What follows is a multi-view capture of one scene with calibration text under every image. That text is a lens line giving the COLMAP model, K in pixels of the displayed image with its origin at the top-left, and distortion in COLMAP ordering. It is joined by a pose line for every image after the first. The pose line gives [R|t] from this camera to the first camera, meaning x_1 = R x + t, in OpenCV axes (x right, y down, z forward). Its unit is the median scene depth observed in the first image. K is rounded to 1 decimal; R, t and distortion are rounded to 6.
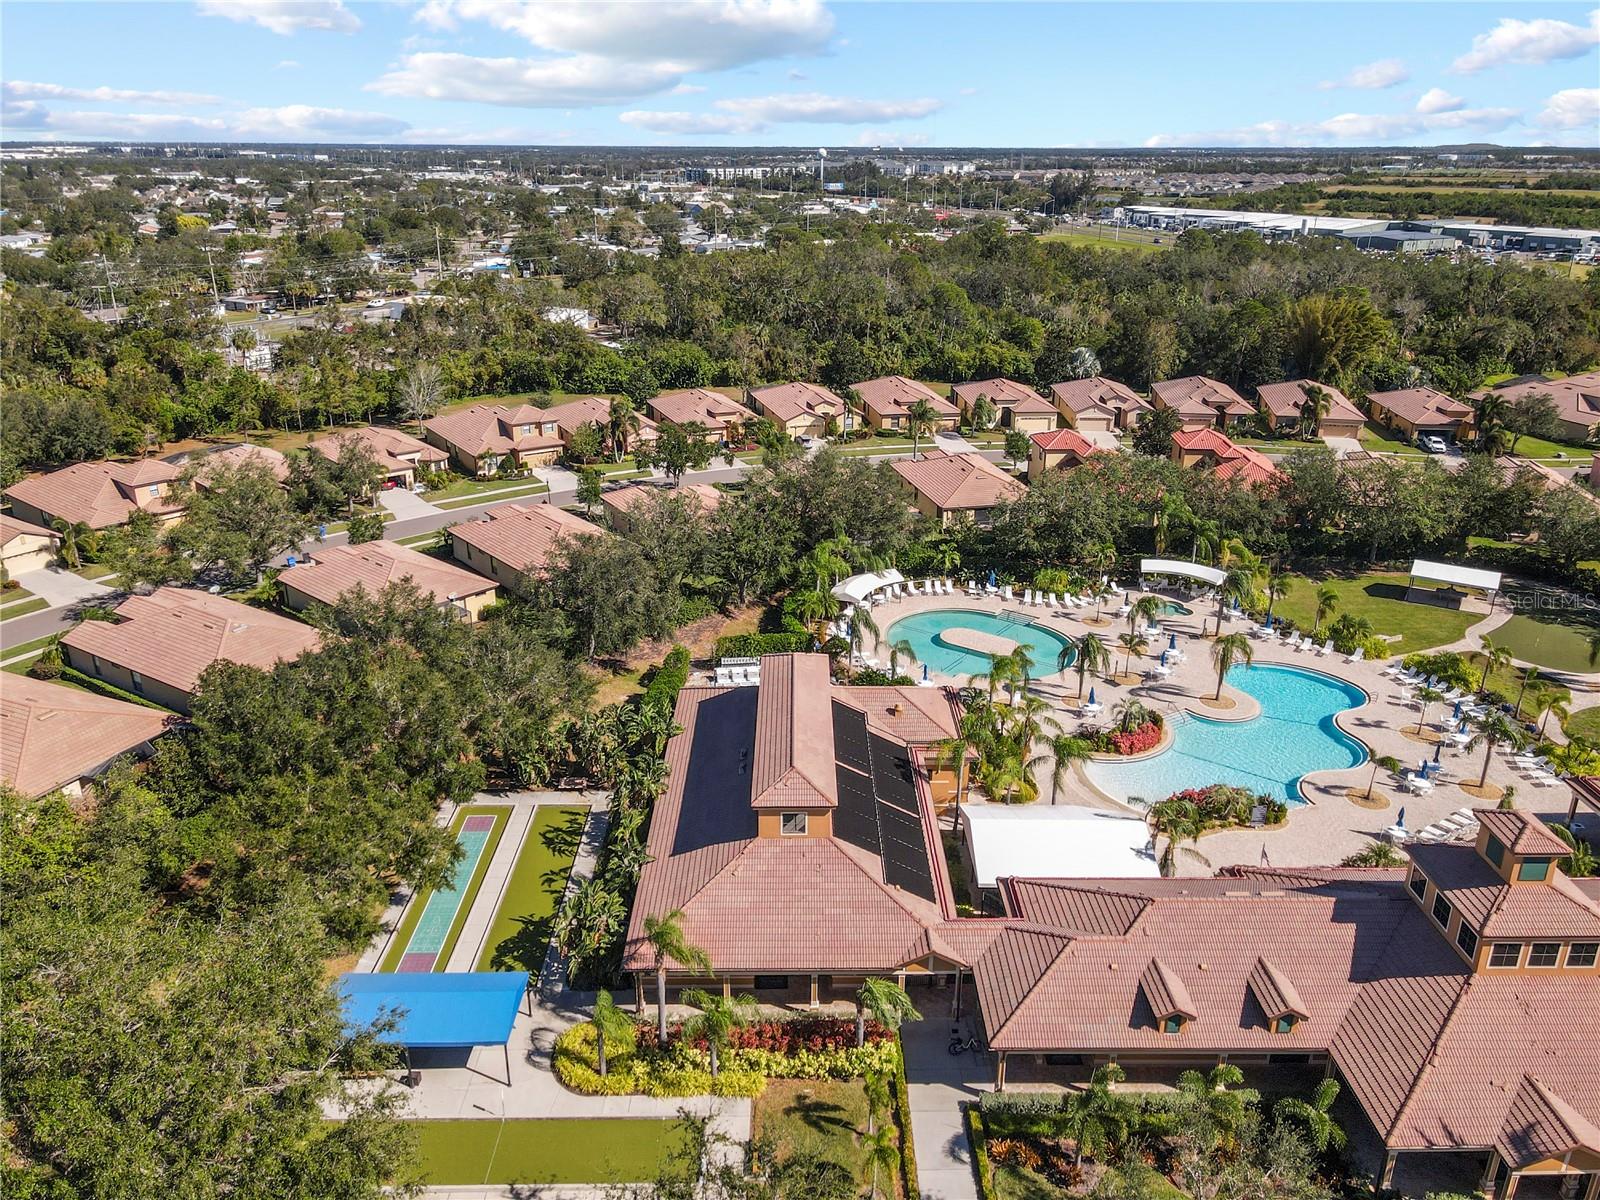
lens RADIAL K [[1158.7, 0, 800.0], [0, 1158.7, 600.0], [0, 0, 1]] dist [0.006916, 0.008388]
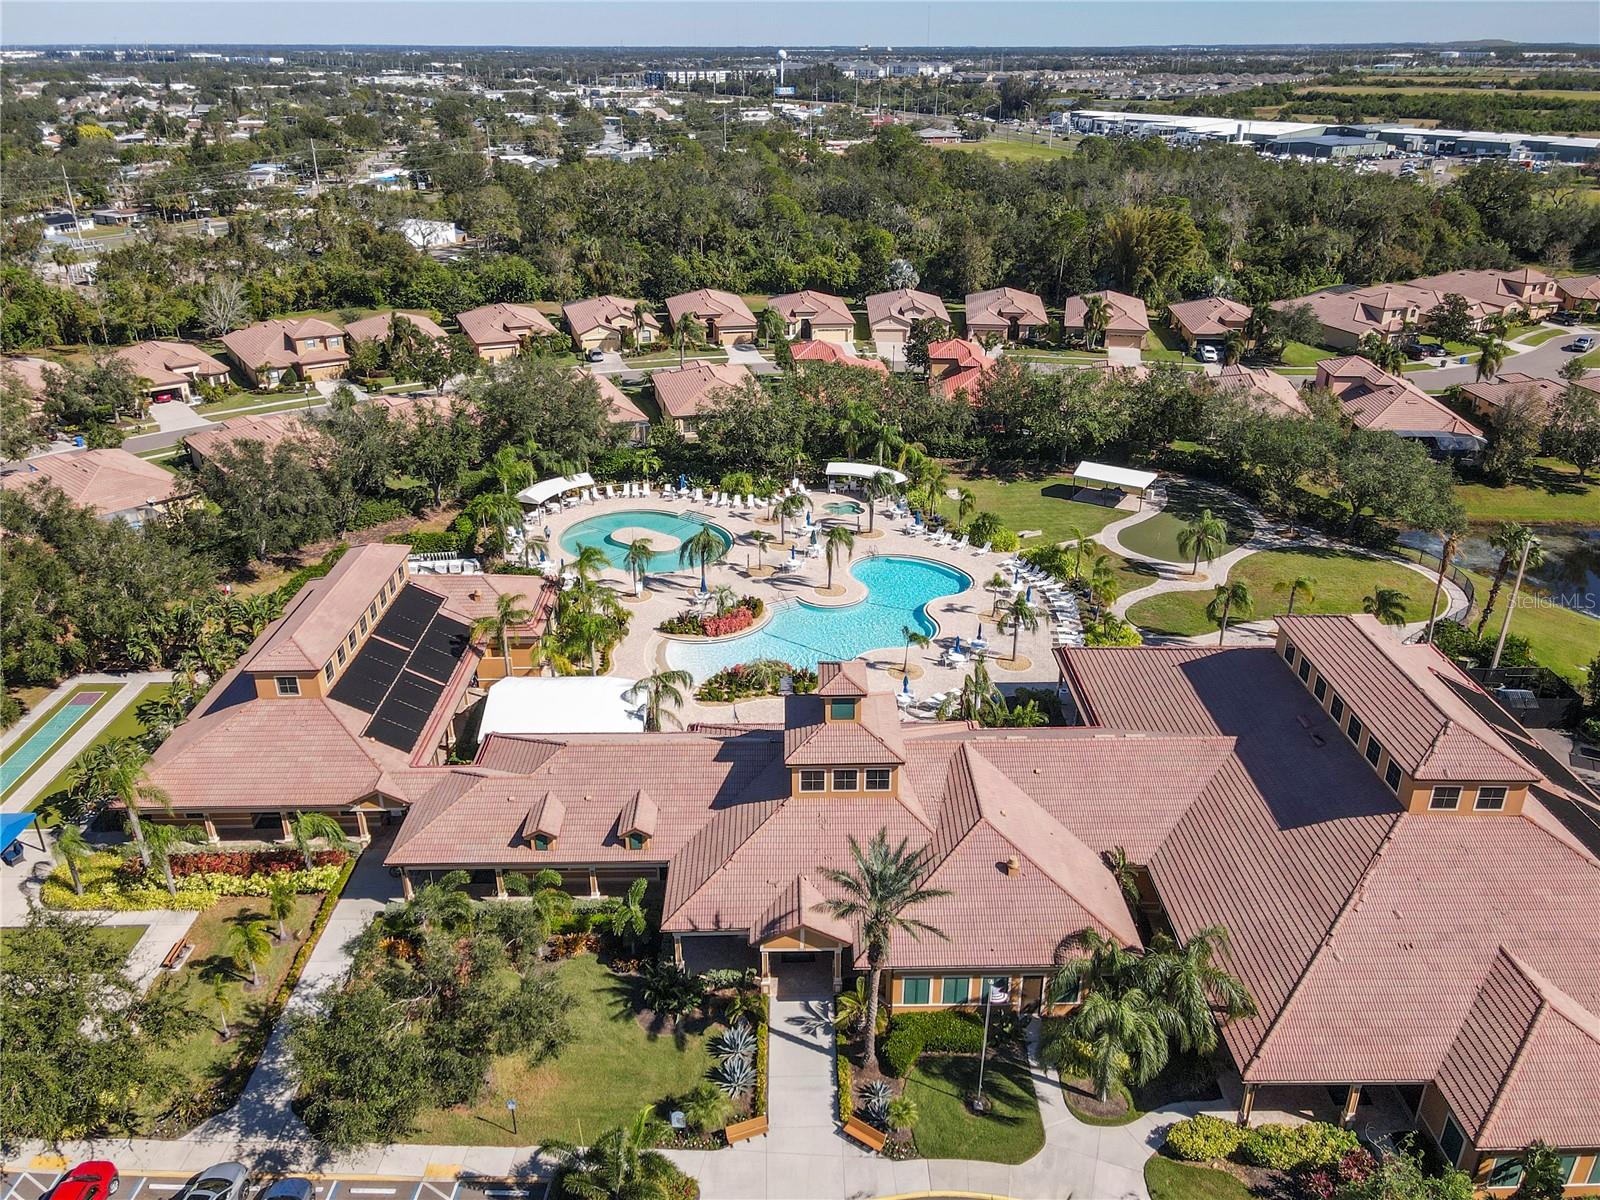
lens RADIAL K [[1177.8, 0, 800.0], [0, 1177.8, 600.0], [0, 0, 1]] dist [0.008270, 0.009689]
pose [[0.999952, -0.007620, 0.006191, 0.176512], [0.007196, 0.997798, 0.065935, 0.012804], [-0.006680, -0.065887, 0.997805, -0.055527]]
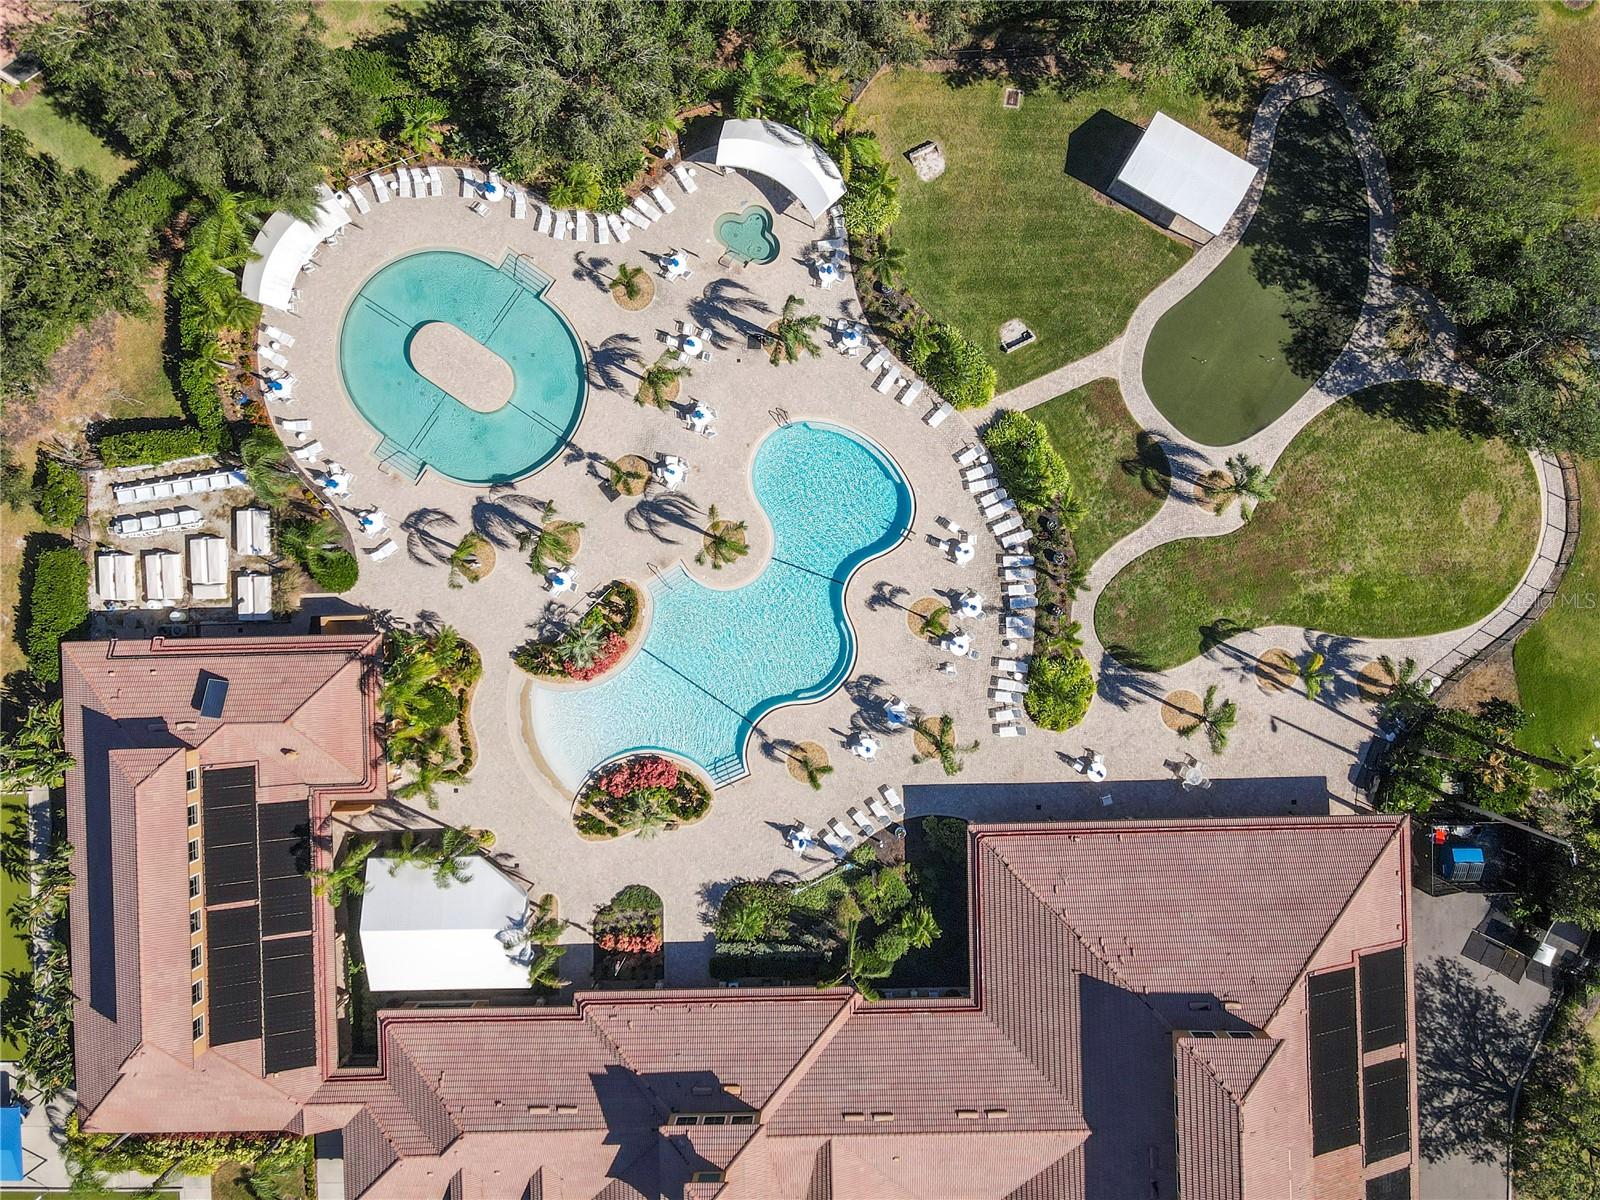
lens RADIAL K [[1177.8, 0, 800.0], [0, 1177.8, 600.0], [0, 0, 1]] dist [0.008270, 0.009689]
pose [[0.999121, -0.024922, -0.033702, 0.239954], [0.040425, 0.360413, 0.931916, -0.370070], [-0.011079, -0.932460, 0.361104, 0.356550]]
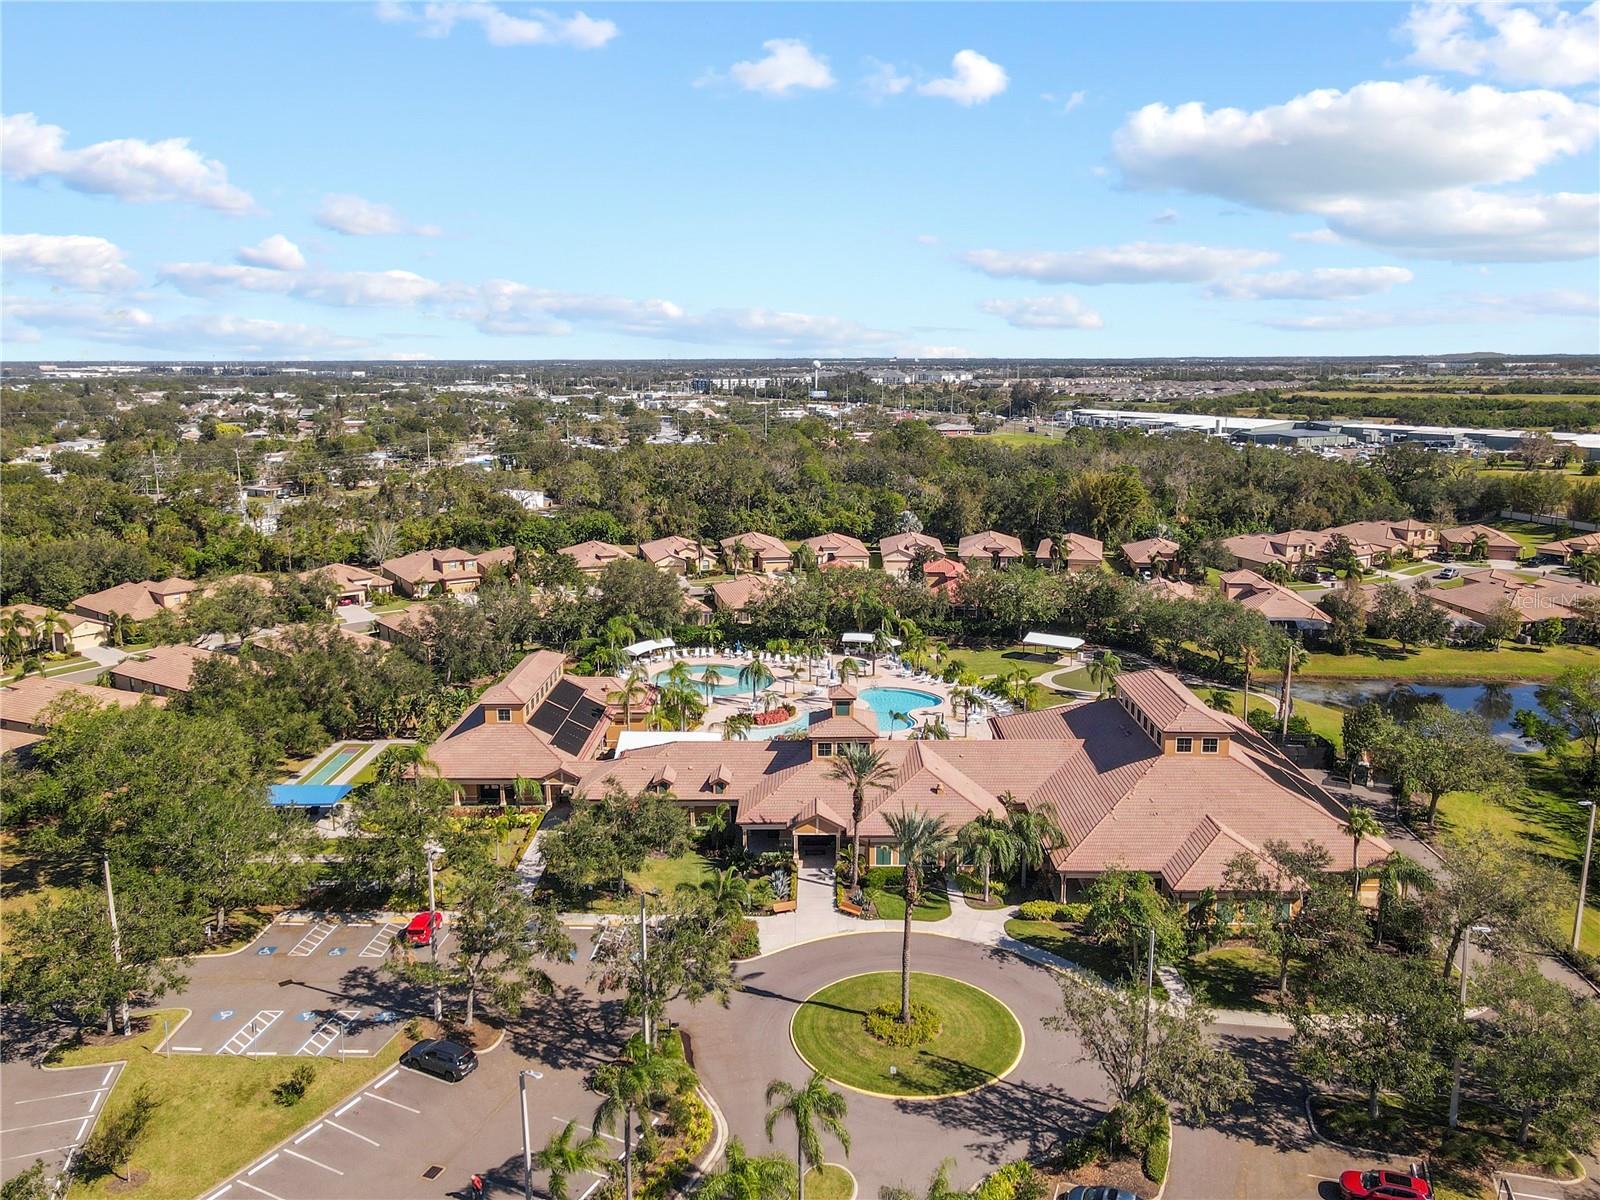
lens RADIAL K [[1191.6, 0, 800.0], [0, 1191.6, 600.0], [0, 0, 1]] dist [-0.035282, 0.084514]
pose [[0.999785, -0.003920, -0.020383, 0.182332], [0.000365, 0.985173, -0.171566, 0.121201], [0.020753, 0.171521, 0.984962, -0.321849]]
